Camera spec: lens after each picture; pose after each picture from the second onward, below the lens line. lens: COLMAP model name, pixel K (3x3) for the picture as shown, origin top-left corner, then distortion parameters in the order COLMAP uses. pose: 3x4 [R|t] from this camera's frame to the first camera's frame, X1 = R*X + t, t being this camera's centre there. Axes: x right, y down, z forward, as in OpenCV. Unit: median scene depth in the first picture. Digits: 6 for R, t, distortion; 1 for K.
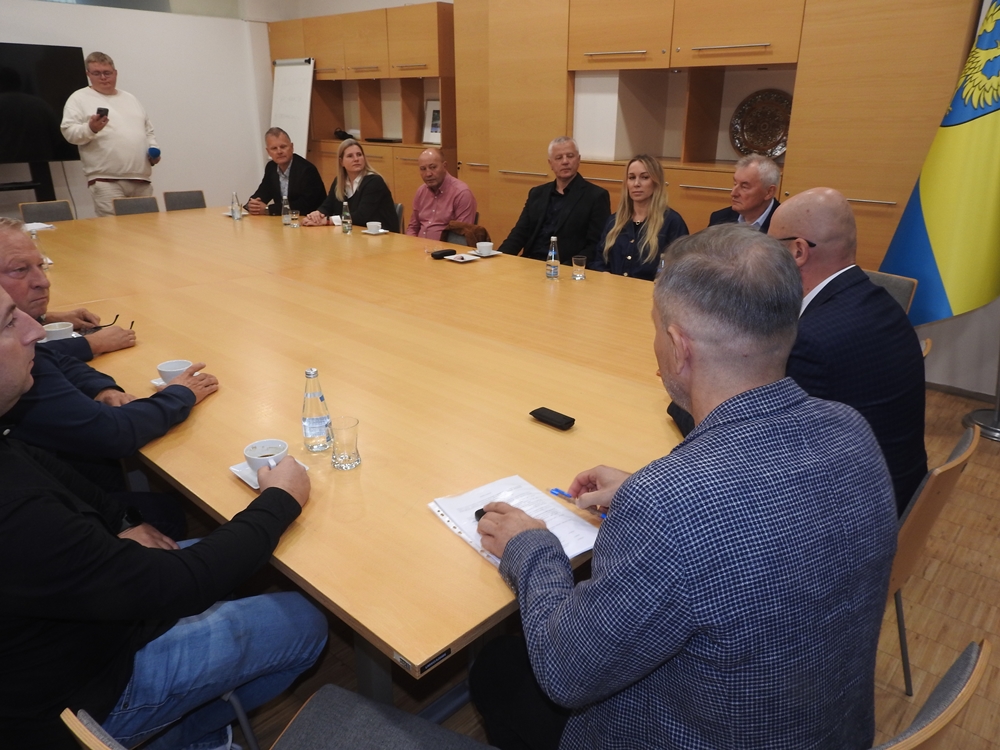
lens RADIAL K [[695.9, 0, 500.0], [0, 695.9, 375.0], [0, 0, 1]] dist [-0.001646, -0.000281]
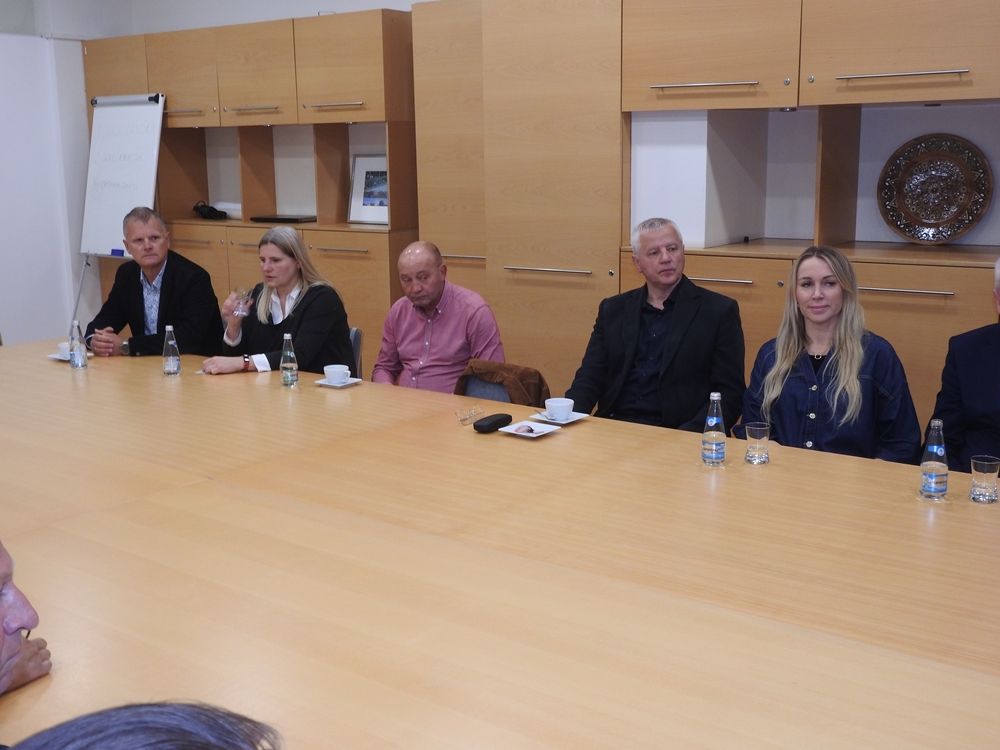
lens RADIAL K [[1108.6, 0, 500.0], [0, 1108.6, 375.0], [0, 0, 1]] dist [-0.000047, 0.000904]
pose [[0.993875, -0.040291, 0.102906, -0.128535], [0.056990, 0.984664, -0.164888, -0.047432], [-0.094684, 0.169743, 0.980929, 0.074523]]
